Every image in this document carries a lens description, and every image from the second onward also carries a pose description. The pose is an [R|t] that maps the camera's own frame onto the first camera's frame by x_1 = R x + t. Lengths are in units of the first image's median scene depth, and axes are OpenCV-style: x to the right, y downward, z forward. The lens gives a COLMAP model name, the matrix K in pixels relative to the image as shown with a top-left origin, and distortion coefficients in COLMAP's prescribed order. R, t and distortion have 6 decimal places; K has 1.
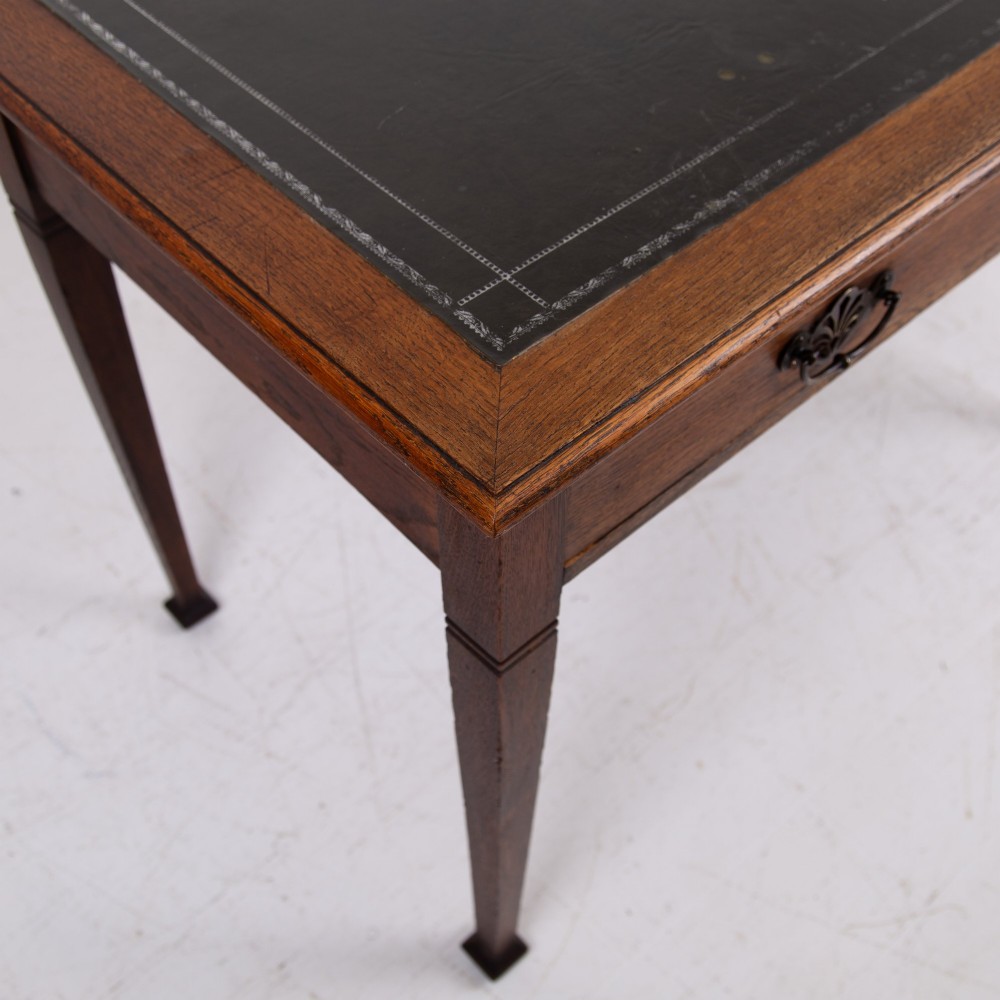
lens RADIAL K [[1306.2, 0, 500.0], [0, 1306.2, 500.0], [0, 0, 1]] dist [0.005324, -0.016663]
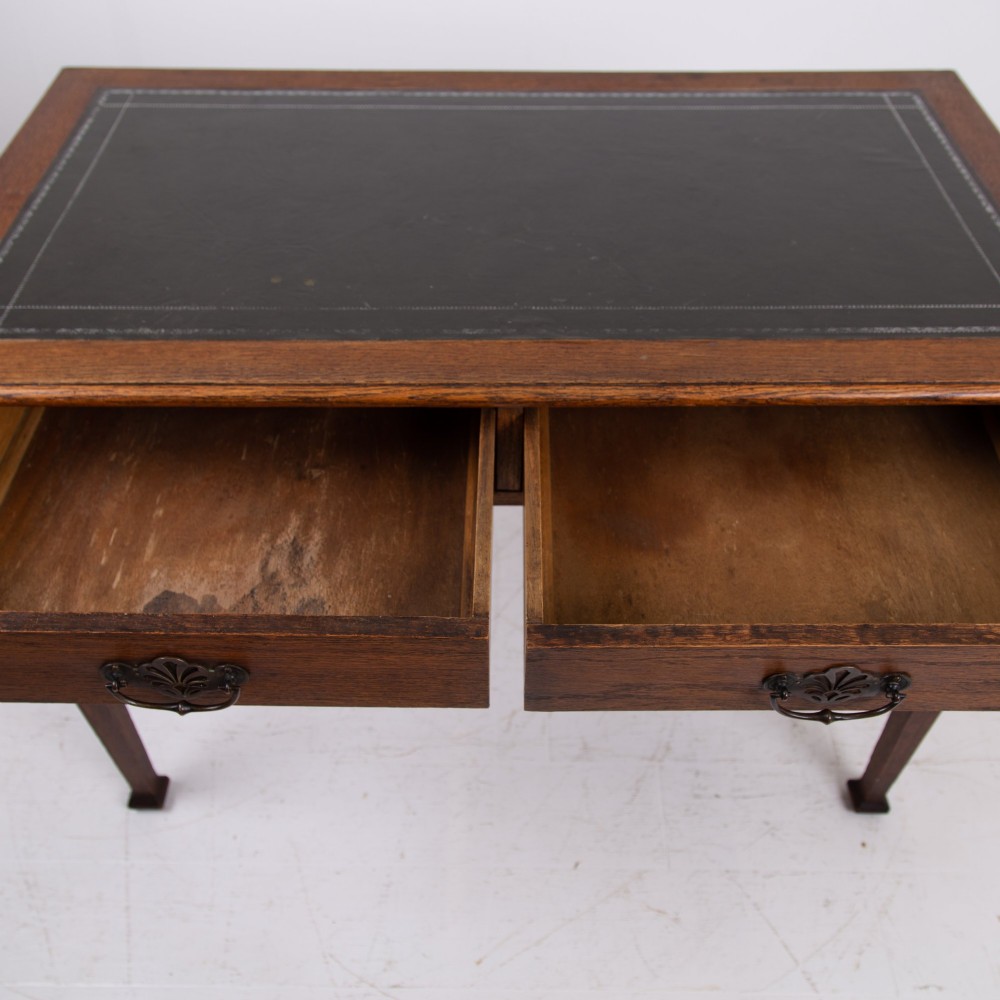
lens RADIAL K [[989.6, 0, 500.0], [0, 989.6, 500.0], [0, 0, 1]] dist [0.001718, 0.013681]
pose [[0.736478, 0.474569, -0.482062, 1.142170], [-0.524956, 0.850402, 0.035173, -0.321036], [0.426639, 0.227158, 0.875431, 0.207515]]
